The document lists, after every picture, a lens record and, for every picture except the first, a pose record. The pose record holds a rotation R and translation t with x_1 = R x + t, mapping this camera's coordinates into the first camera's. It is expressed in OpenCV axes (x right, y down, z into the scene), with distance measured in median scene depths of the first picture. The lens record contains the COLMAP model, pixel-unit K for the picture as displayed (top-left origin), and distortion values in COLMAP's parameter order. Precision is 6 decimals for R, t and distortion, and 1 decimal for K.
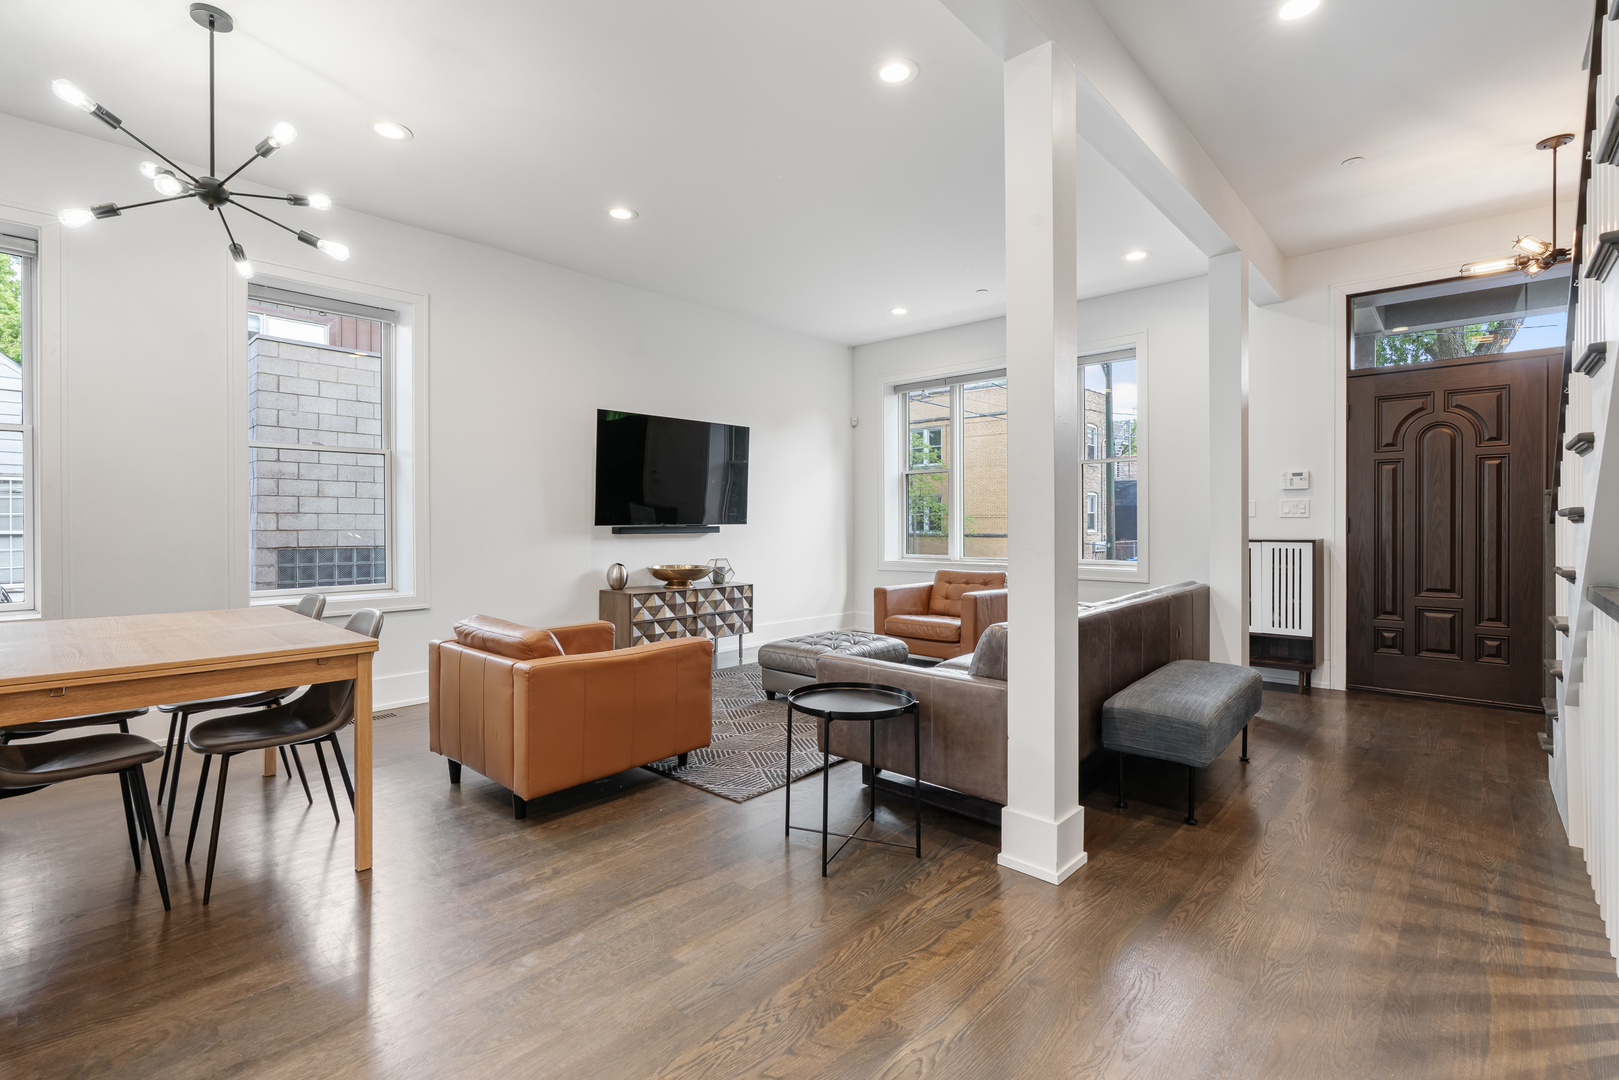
lens RADIAL K [[764.4, 0, 838.9], [0, 764.4, 618.6], [0, 0, 1]] dist [0.000391, -0.014859]
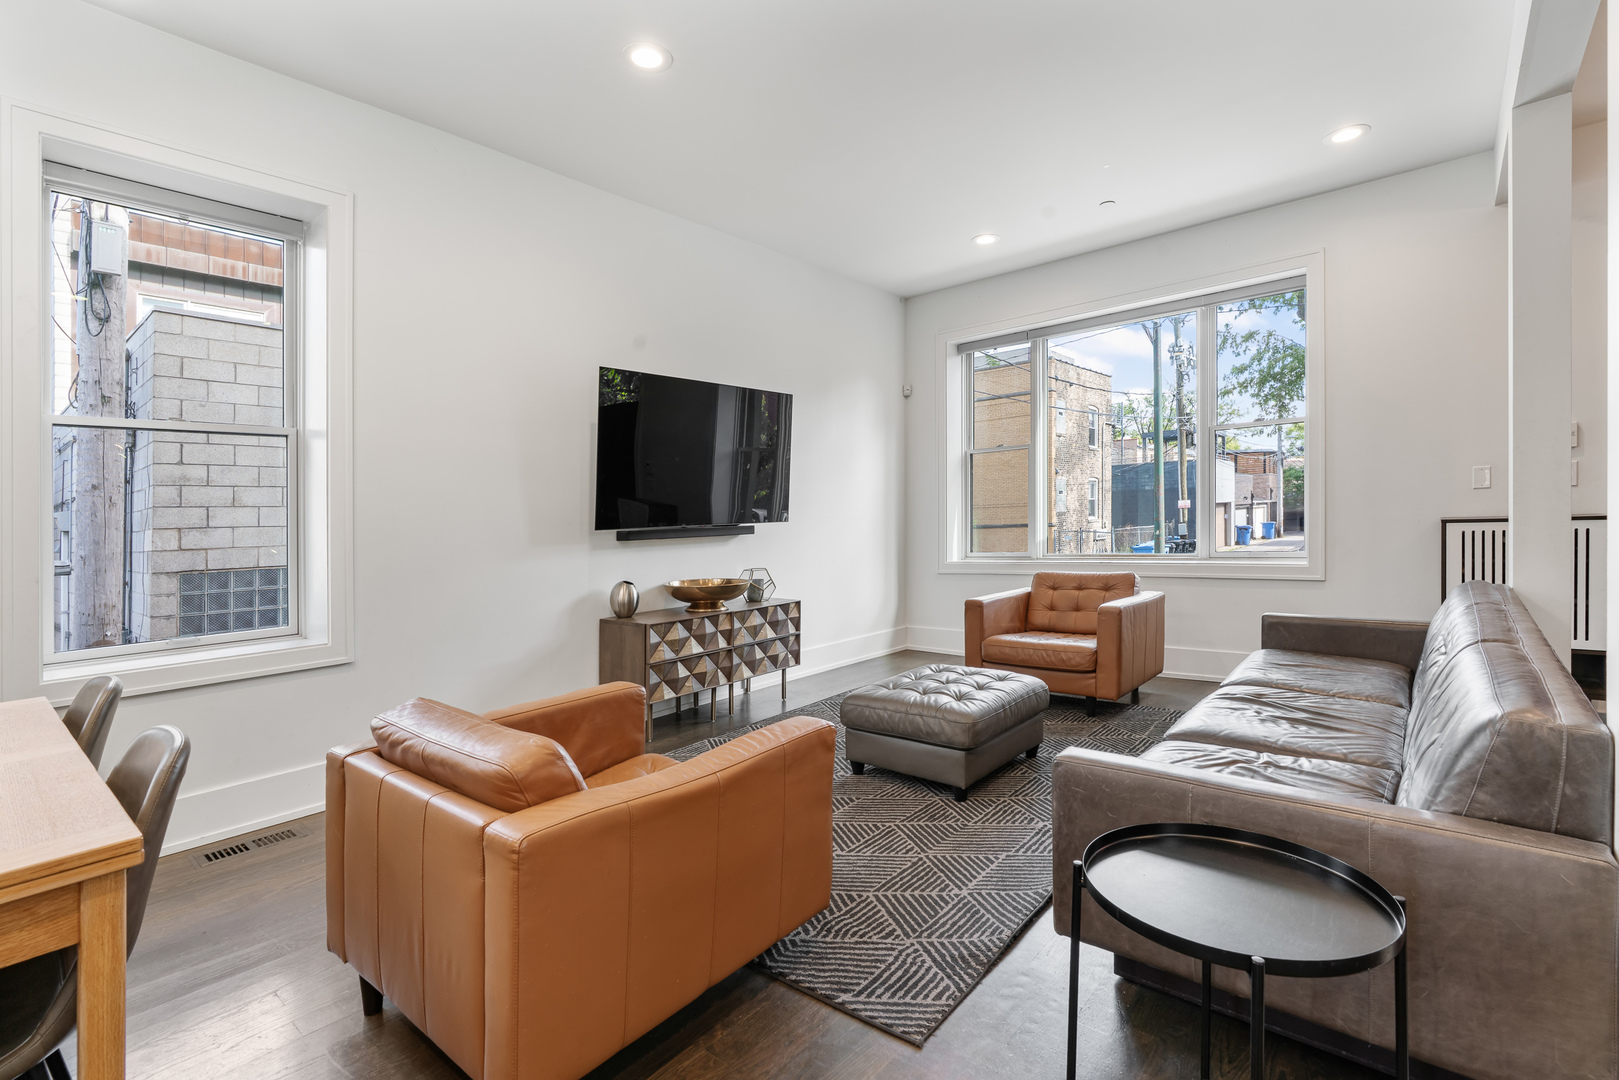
lens RADIAL K [[748.1, 0, 807.0], [0, 748.1, 543.9], [0, 0, 1]] dist [-0.003406, 0.001319]
pose [[0.999253, -0.035252, 0.015819, -0.123582], [0.036563, 0.995072, -0.092165, -0.034870], [-0.012492, 0.092675, 0.995618, 0.282525]]
